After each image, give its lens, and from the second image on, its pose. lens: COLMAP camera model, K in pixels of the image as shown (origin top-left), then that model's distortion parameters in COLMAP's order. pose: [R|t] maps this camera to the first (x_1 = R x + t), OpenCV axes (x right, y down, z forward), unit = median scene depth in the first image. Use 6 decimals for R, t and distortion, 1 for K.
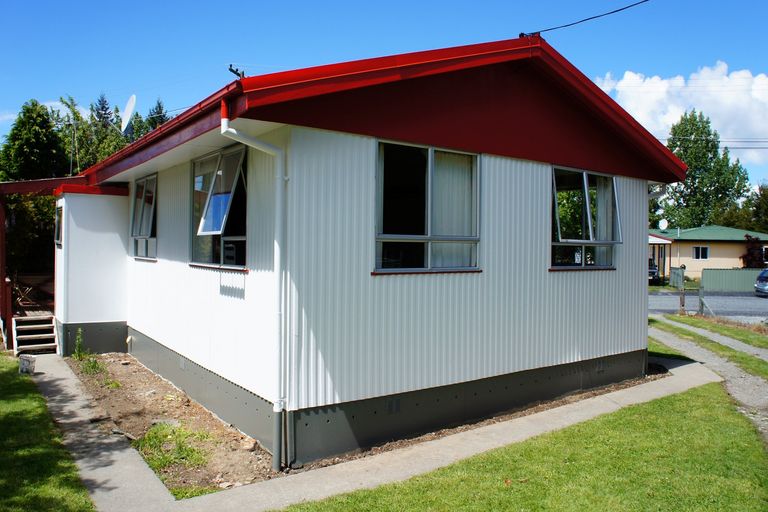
lens RADIAL K [[581.6, 0, 383.9], [0, 581.6, 255.3], [0, 0, 1]] dist [-0.115244, 0.005655]
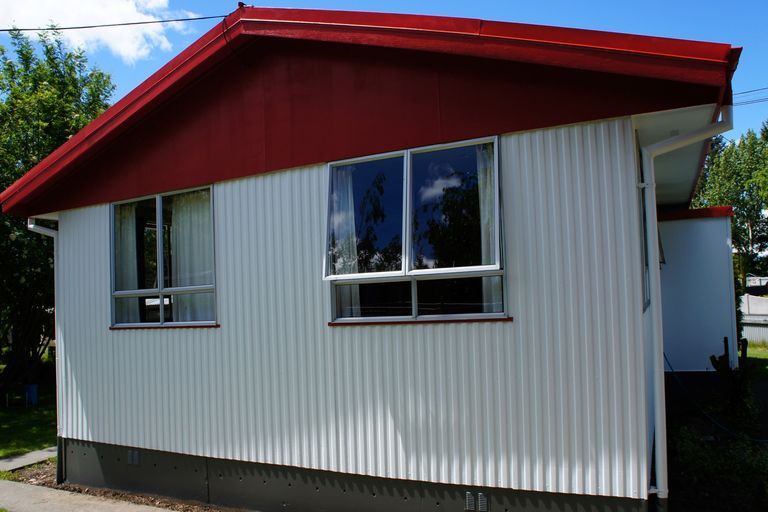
lens RADIAL K [[681.8, 0, 383.3], [0, 681.8, 253.3], [0, 0, 1]] dist [-0.098752, 0.005702]
pose [[0.396361, -0.085124, -0.914140, 1.023284], [0.043555, 0.996315, -0.073891, 0.005514], [0.917061, -0.010528, 0.398608, 0.745609]]
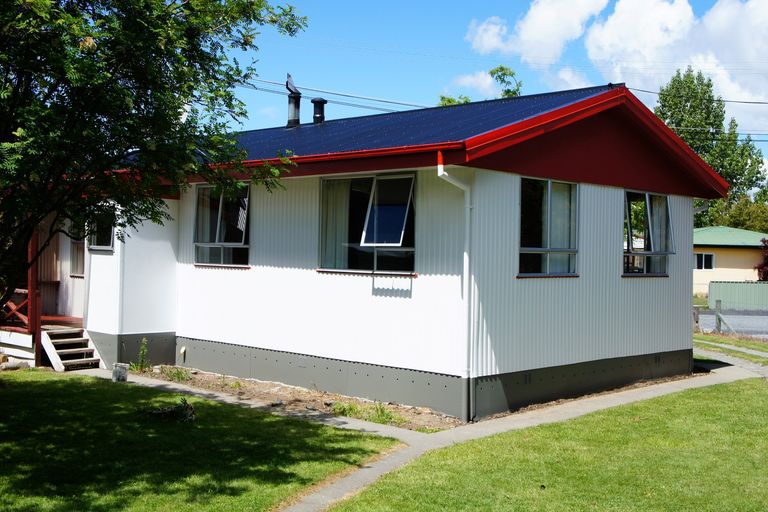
lens RADIAL K [[832.2, 0, 383.4], [0, 832.2, 251.1], [0, 0, 1]] dist [0.014398, 0.000000]
pose [[0.987576, 0.004979, 0.157064, -0.475116], [-0.002554, 0.999874, -0.015640, 0.002385], [-0.157123, 0.015044, 0.987465, -0.634966]]
